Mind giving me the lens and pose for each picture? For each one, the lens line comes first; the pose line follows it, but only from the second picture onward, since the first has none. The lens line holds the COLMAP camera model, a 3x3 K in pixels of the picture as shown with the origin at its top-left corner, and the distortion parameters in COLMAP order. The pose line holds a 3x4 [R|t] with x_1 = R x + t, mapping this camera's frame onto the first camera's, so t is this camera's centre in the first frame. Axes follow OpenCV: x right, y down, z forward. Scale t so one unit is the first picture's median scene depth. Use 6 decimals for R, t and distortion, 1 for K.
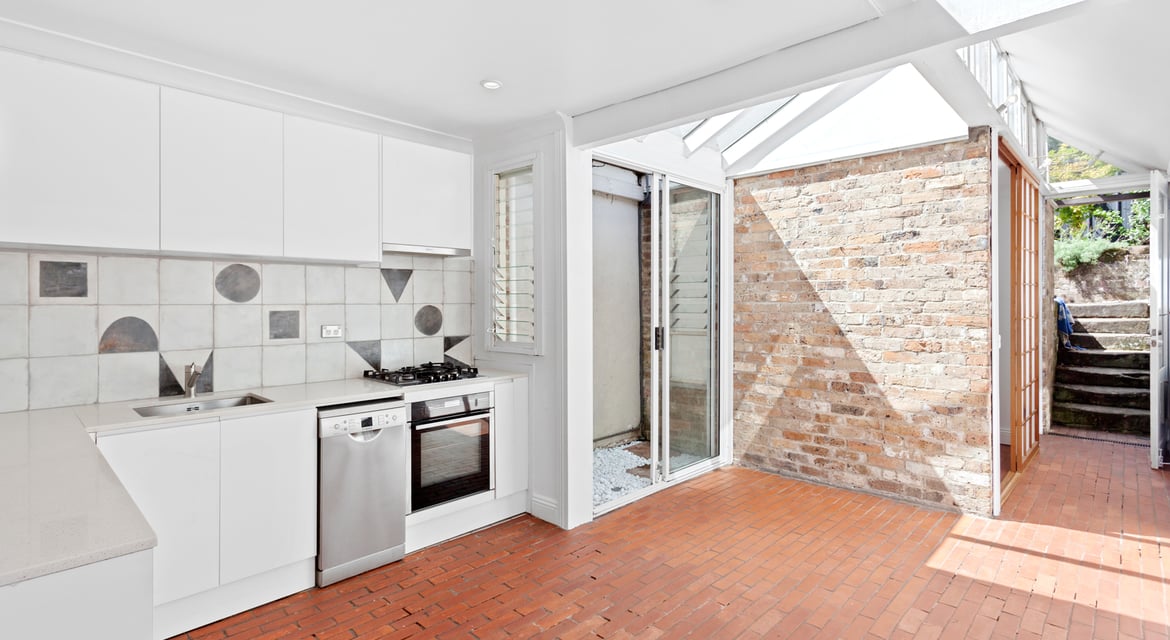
lens RADIAL K [[562.0, 0, 584.6], [0, 562.0, 302.4], [0, 0, 1]] dist [0.001040, 0.000264]
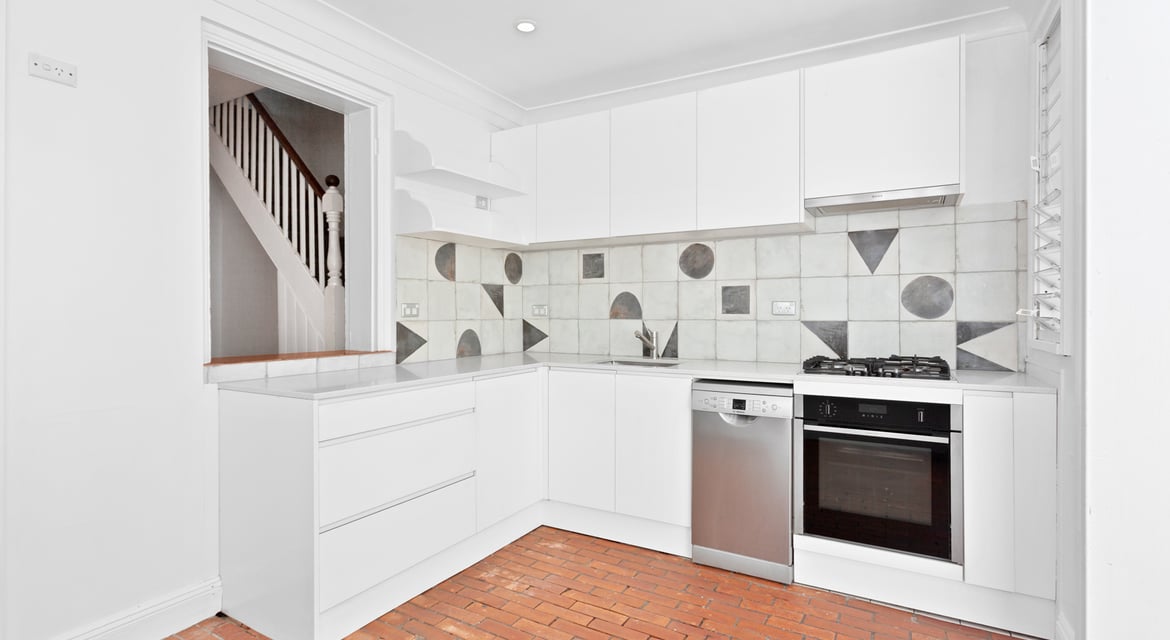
lens RADIAL K [[569.1, 0, 585.0], [0, 569.1, 320.0], [0, 0, 1]] dist [0.001302, 0.000436]
pose [[0.231603, 0.010632, -0.972752, 0.407338], [-0.001360, 0.999943, 0.010605, 0.068217], [0.972810, -0.001133, 0.231604, 0.533685]]
